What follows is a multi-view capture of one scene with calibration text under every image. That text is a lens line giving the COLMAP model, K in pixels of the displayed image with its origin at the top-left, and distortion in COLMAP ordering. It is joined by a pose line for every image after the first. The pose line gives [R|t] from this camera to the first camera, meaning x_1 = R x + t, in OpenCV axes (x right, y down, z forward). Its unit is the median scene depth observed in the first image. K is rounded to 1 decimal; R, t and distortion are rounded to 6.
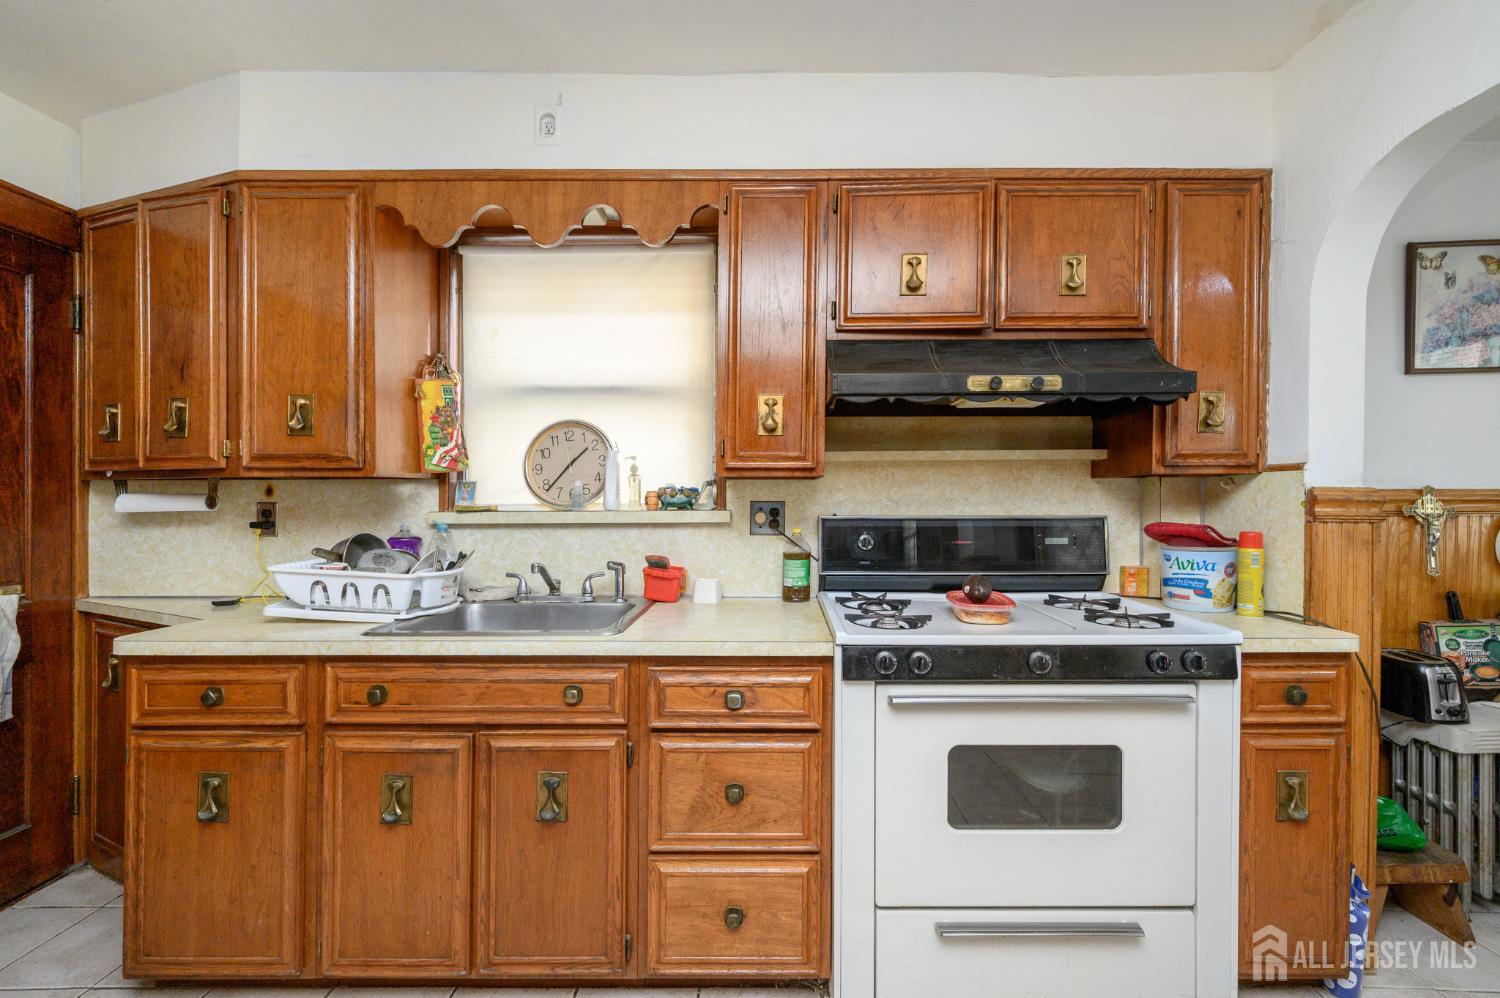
lens RADIAL K [[602.8, 0, 750.0], [0, 602.8, 499.0], [0, 0, 1]] dist [-0.000503, 0.000138]
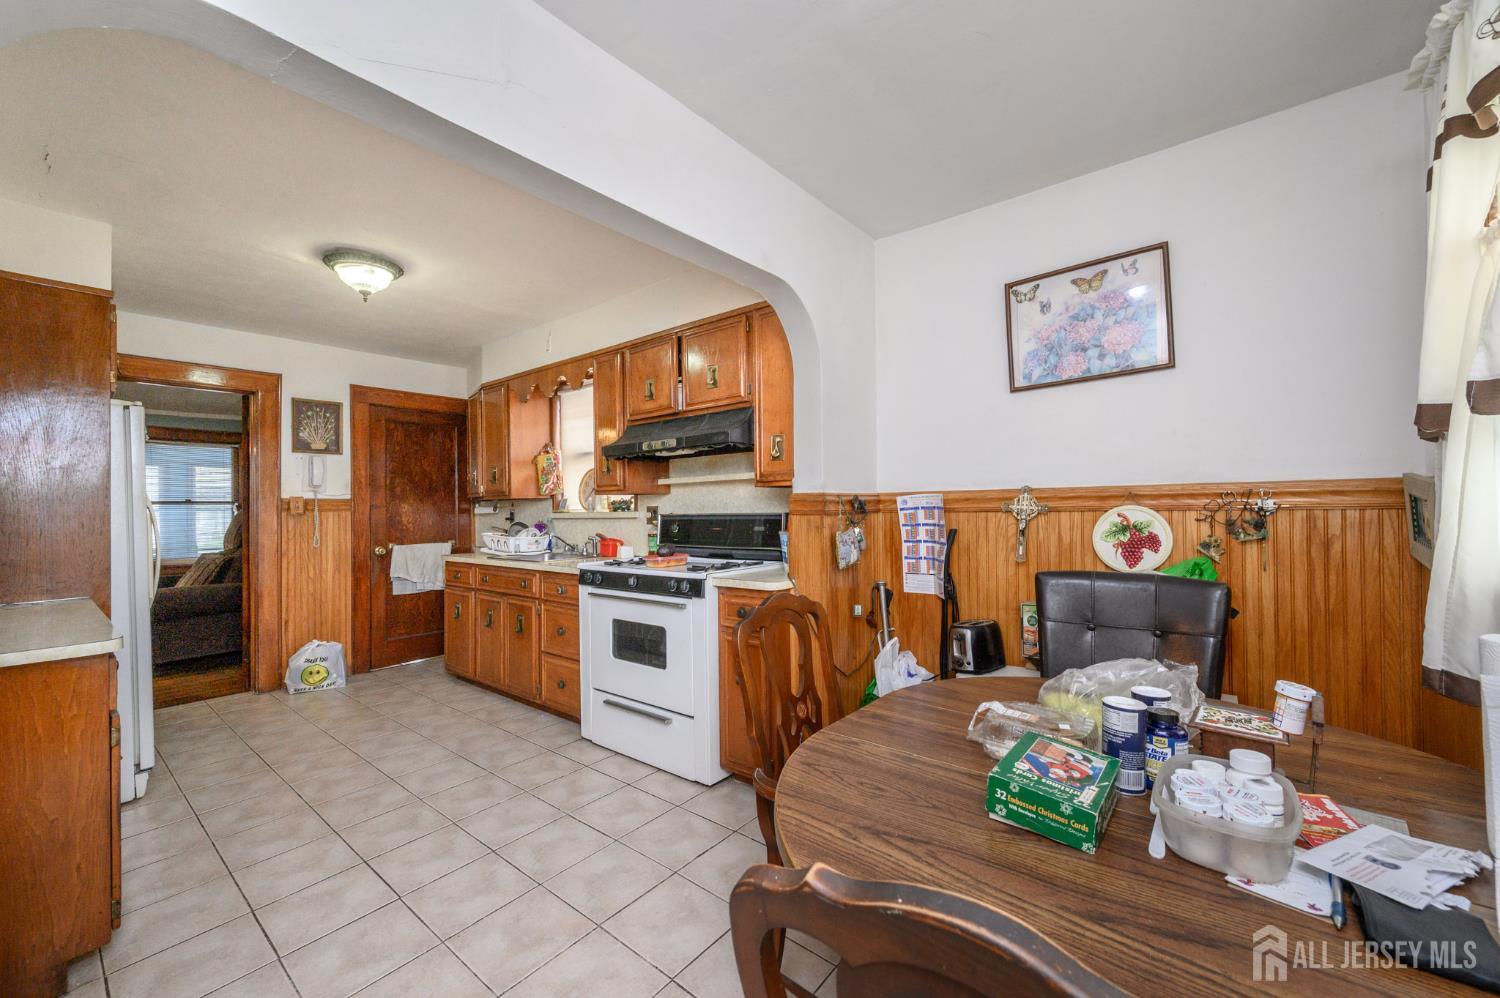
lens RADIAL K [[579.4, 0, 750.8], [0, 579.4, 505.2], [0, 0, 1]] dist [-0.000239, 0.000012]
pose [[0.783301, -0.013661, -0.621492, 1.407942], [0.009579, 0.999905, -0.009905, 0.021968], [0.621569, 0.001805, 0.783358, -0.219321]]
